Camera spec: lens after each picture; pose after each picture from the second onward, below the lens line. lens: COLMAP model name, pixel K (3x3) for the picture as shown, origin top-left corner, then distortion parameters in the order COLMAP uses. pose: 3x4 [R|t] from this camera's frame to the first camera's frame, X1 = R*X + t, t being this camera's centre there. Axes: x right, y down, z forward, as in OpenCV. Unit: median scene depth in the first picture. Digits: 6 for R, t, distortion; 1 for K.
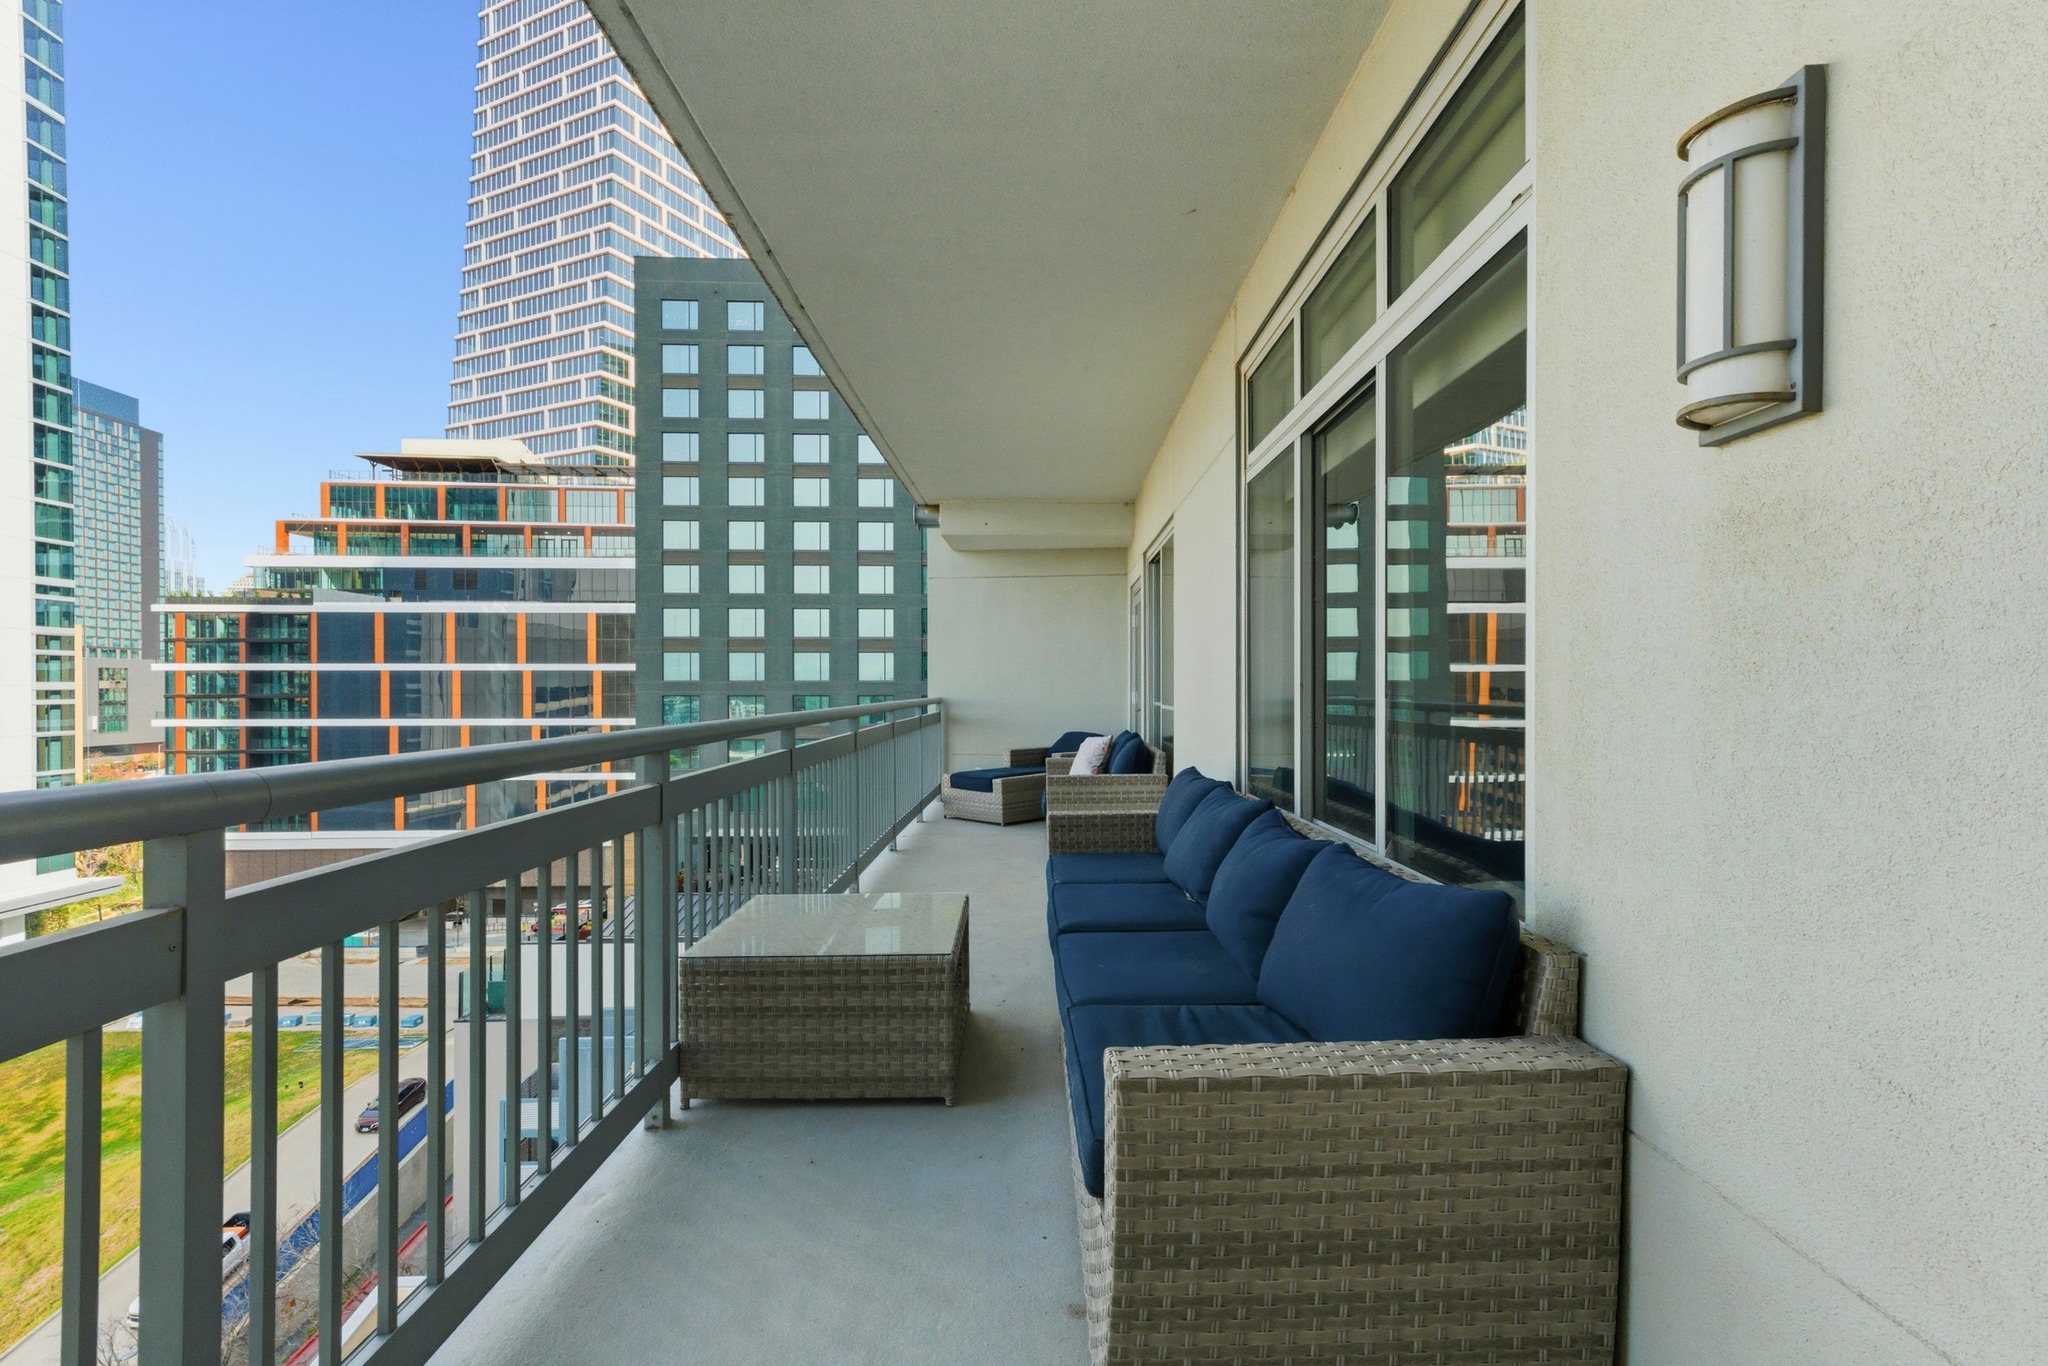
lens RADIAL K [[805.2, 0, 1027.5], [0, 805.2, 687.5], [0, 0, 1]] dist [-0.001485, 0.010482]
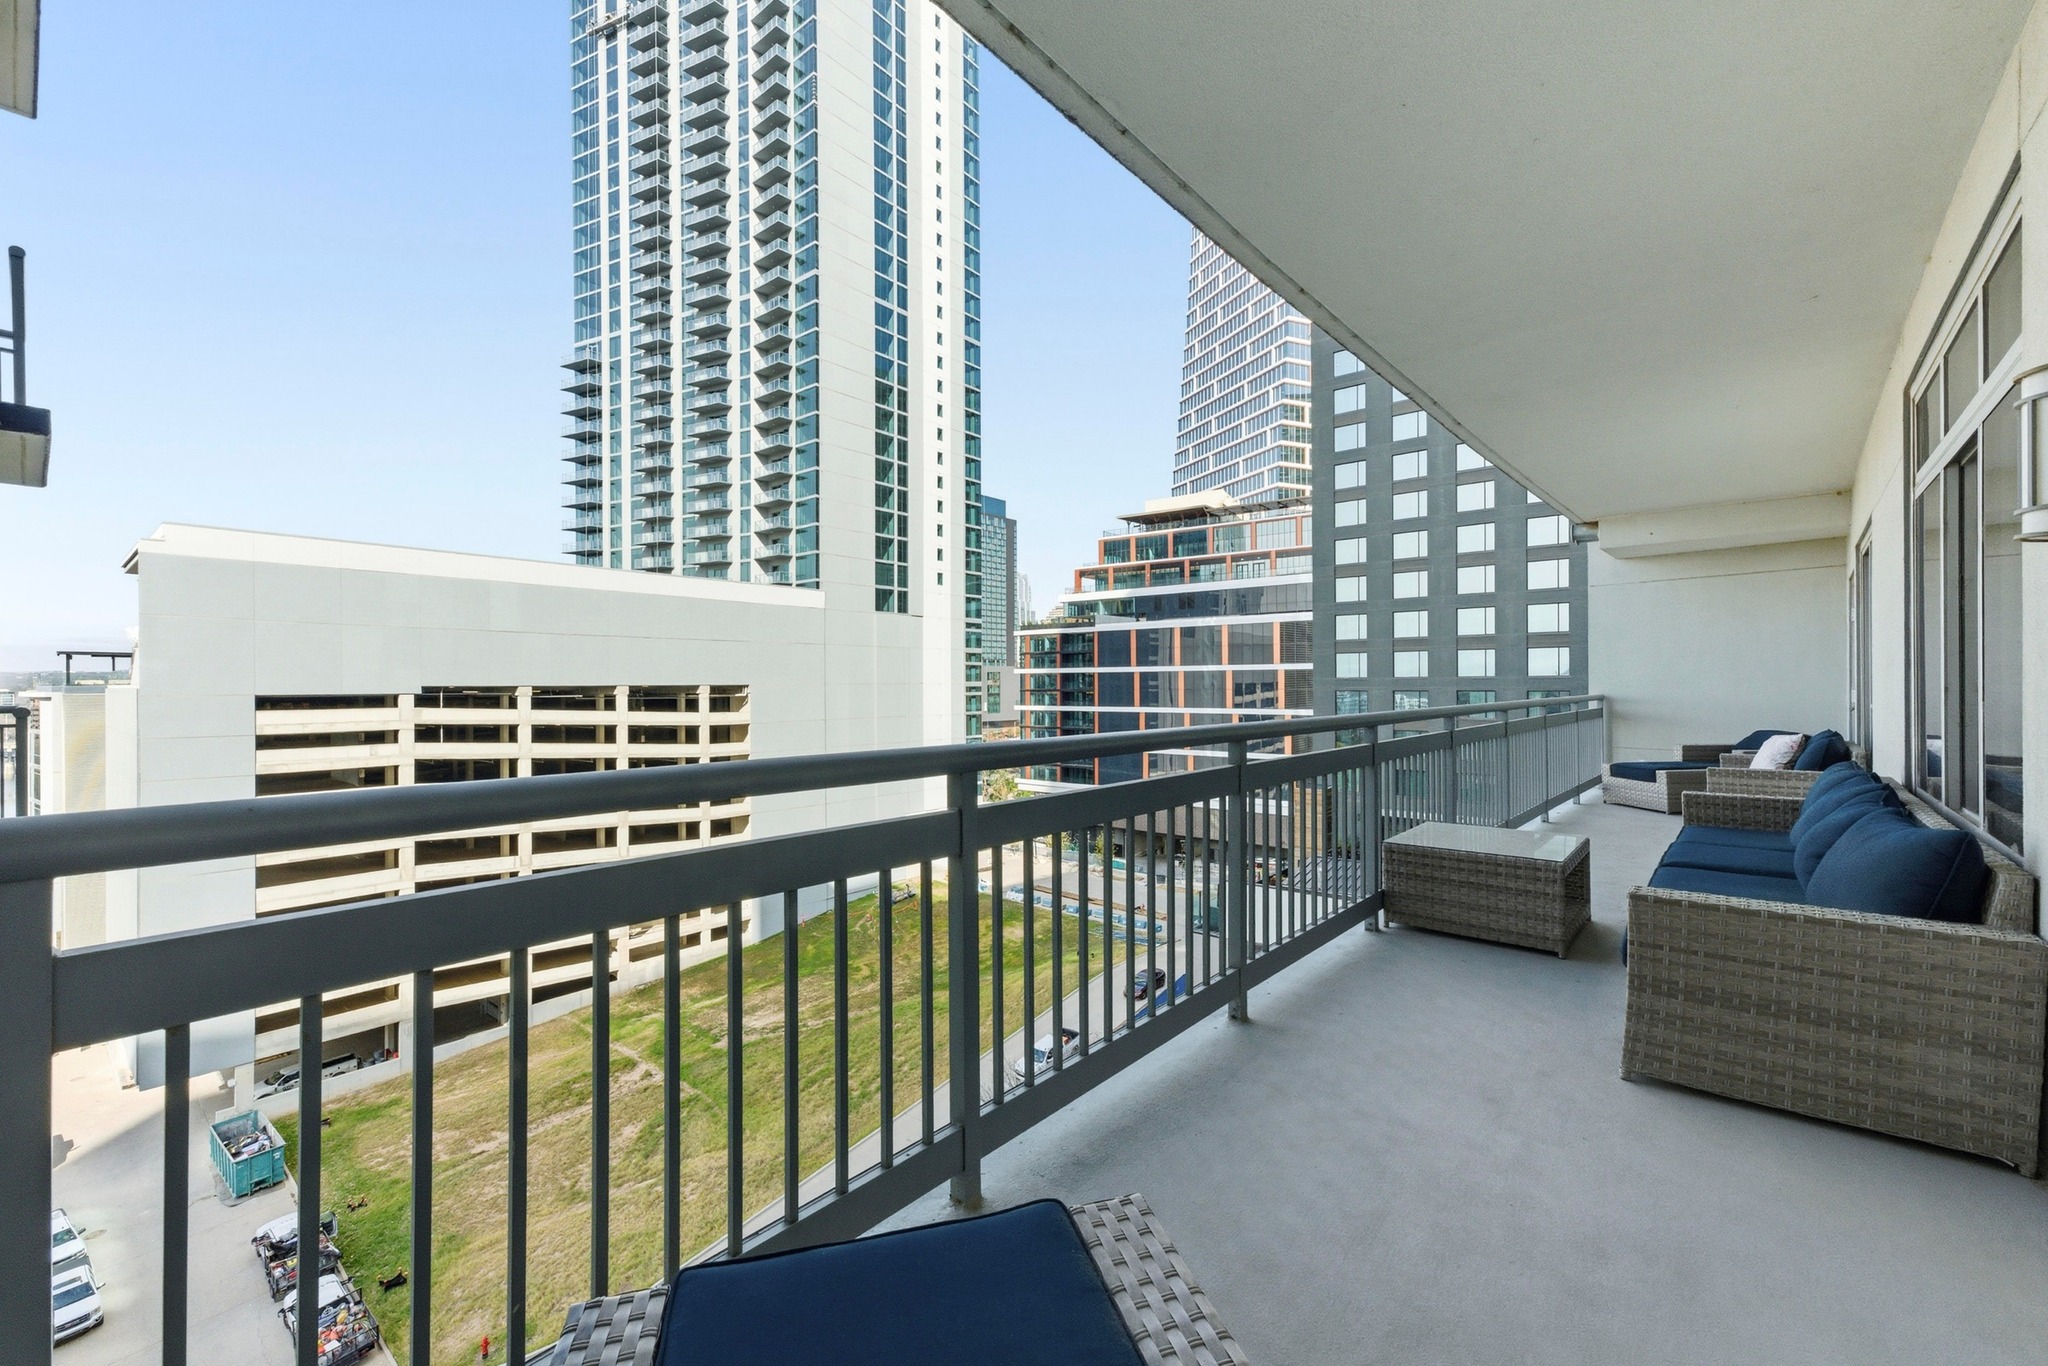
lens RADIAL K [[805.2, 0, 1027.5], [0, 805.2, 687.5], [0, 0, 1]] dist [-0.001485, 0.010482]
pose [[0.713906, -0.001240, -0.700240, 0.039300], [0.007179, 0.999959, 0.005549, -0.003340], [0.700205, -0.008988, 0.713886, -0.126576]]
